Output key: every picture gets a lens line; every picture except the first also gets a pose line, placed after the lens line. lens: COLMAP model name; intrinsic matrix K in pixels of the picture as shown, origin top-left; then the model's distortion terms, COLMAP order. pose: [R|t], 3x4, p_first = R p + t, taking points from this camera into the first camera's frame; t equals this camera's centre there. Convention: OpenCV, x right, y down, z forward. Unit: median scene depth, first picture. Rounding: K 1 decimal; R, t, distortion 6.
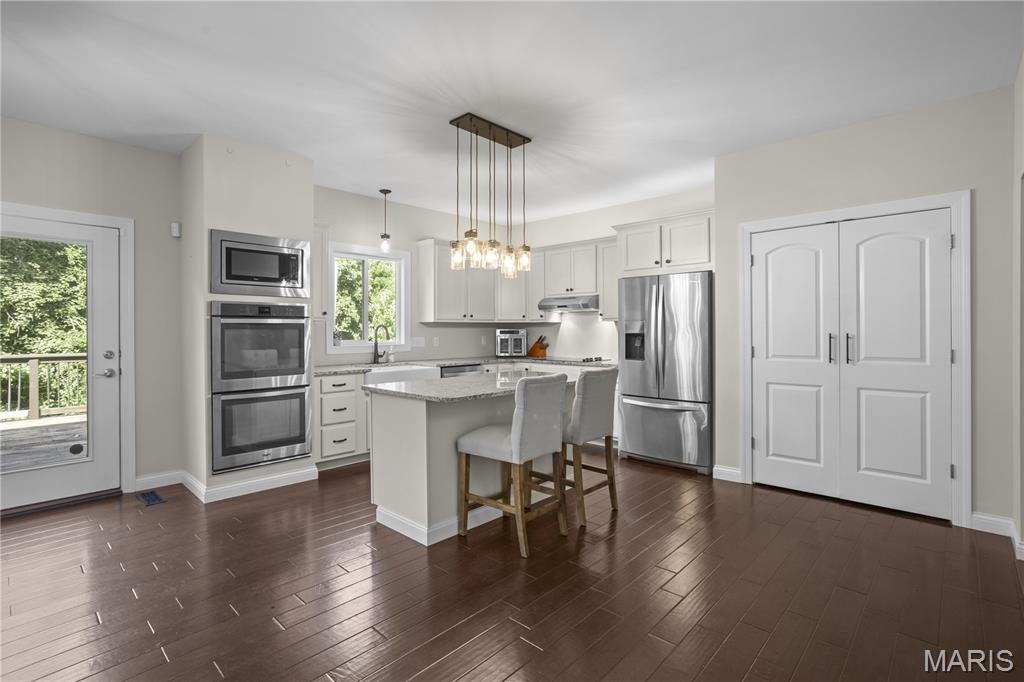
lens RADIAL K [[488.3, 0, 512.7], [0, 488.3, 328.8], [0, 0, 1]] dist [-0.060939, 0.038979]
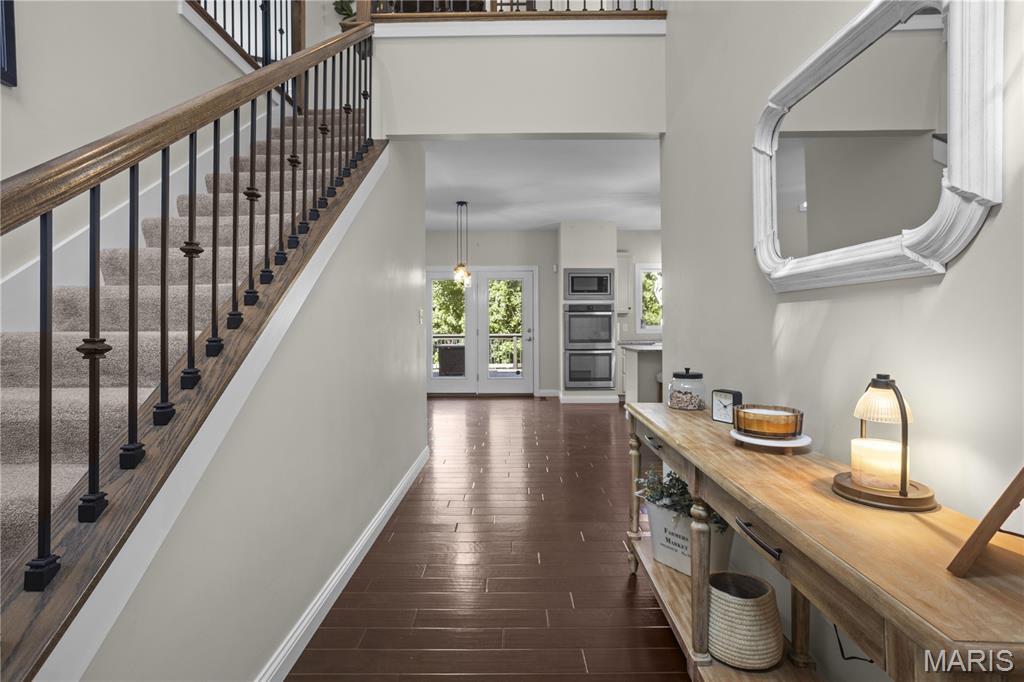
lens RADIAL K [[488.3, 0, 512.7], [0, 488.3, 328.8], [0, 0, 1]] dist [-0.060939, 0.038979]
pose [[0.678736, 0.005246, -0.734364, 0.641942], [0.002661, 0.999950, 0.009603, 0.023368], [0.734378, -0.008472, 0.678688, -0.488932]]
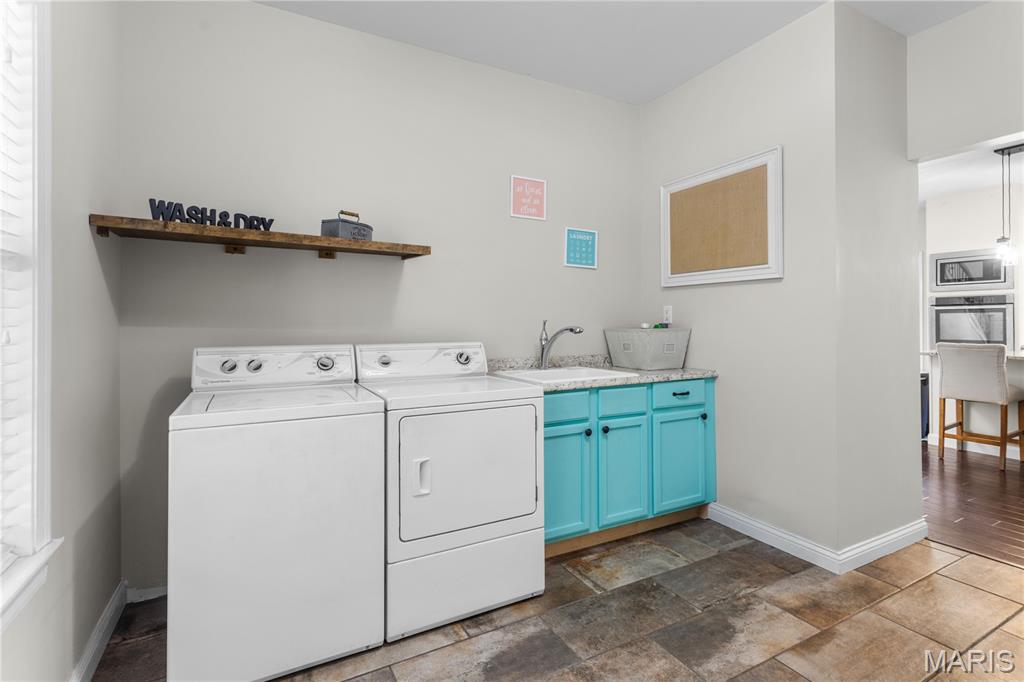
lens RADIAL K [[488.3, 0, 512.7], [0, 488.3, 328.8], [0, 0, 1]] dist [-0.060939, 0.038979]
pose [[-0.319902, 0.018075, -0.947278, 1.279652], [0.005354, 0.999837, 0.017269, 0.017000], [0.947435, 0.000453, -0.319947, 0.112890]]
